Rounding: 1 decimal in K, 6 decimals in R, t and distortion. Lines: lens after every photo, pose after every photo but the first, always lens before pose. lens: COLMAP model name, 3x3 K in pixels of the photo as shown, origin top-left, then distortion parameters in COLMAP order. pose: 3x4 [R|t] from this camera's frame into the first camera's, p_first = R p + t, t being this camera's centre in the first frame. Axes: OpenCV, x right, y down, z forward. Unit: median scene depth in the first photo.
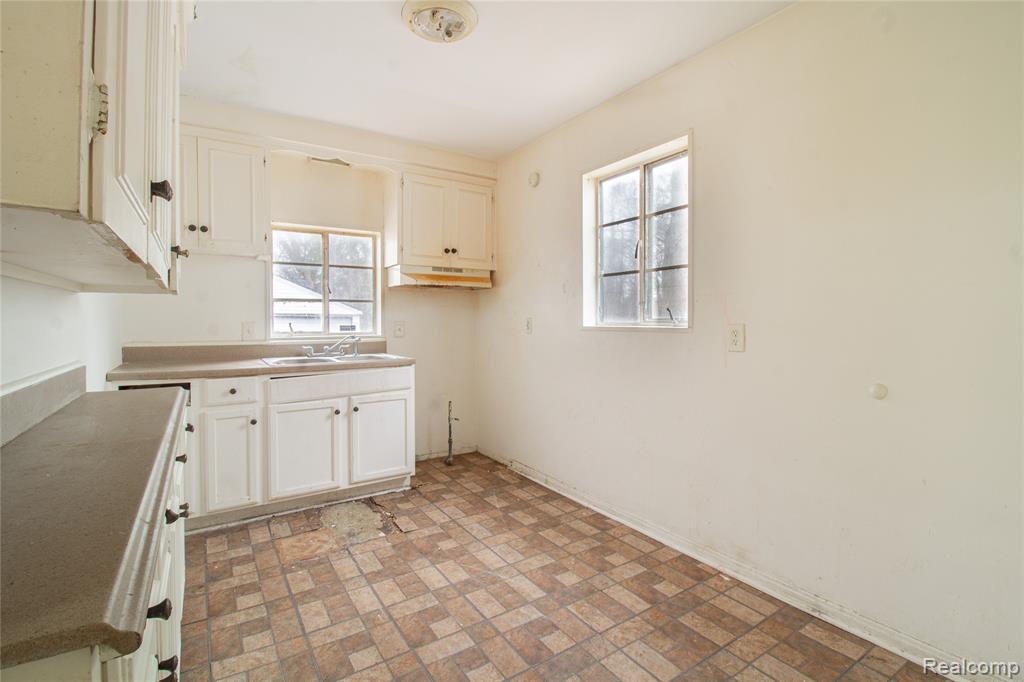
lens RADIAL K [[475.6, 0, 513.1], [0, 475.6, 318.7], [0, 0, 1]] dist [0.002898, -0.012985]
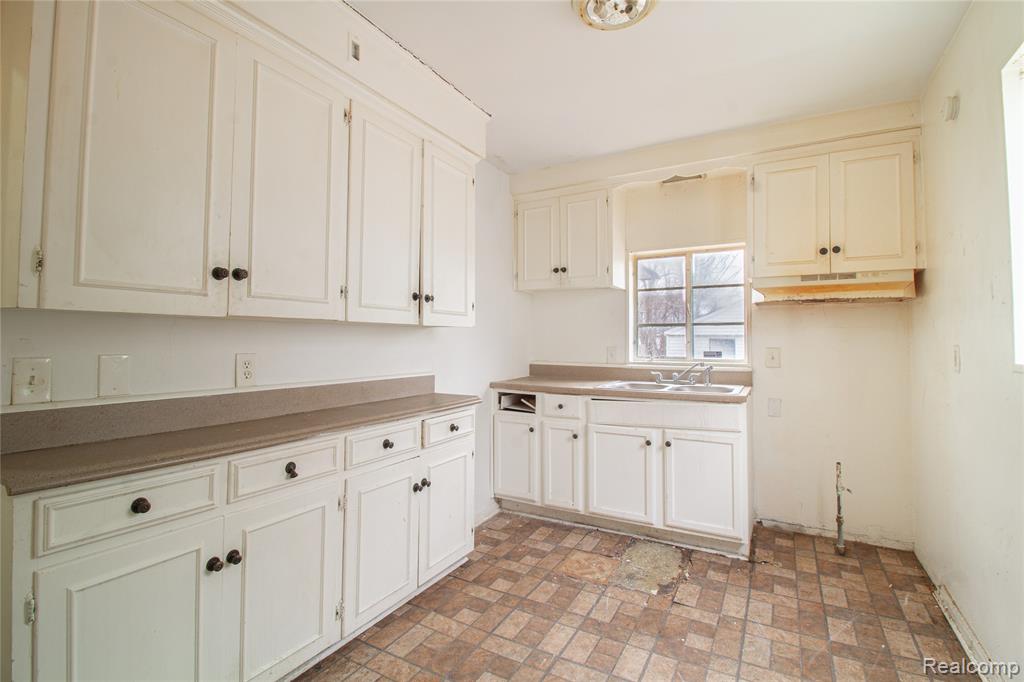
lens RADIAL K [[475.6, 0, 513.1], [0, 475.6, 318.7], [0, 0, 1]] dist [0.002898, -0.012985]
pose [[0.460474, -0.038329, -0.886845, 0.353733], [-0.000969, 0.999045, -0.043682, -0.010070], [0.887673, 0.020974, 0.459997, 0.312127]]
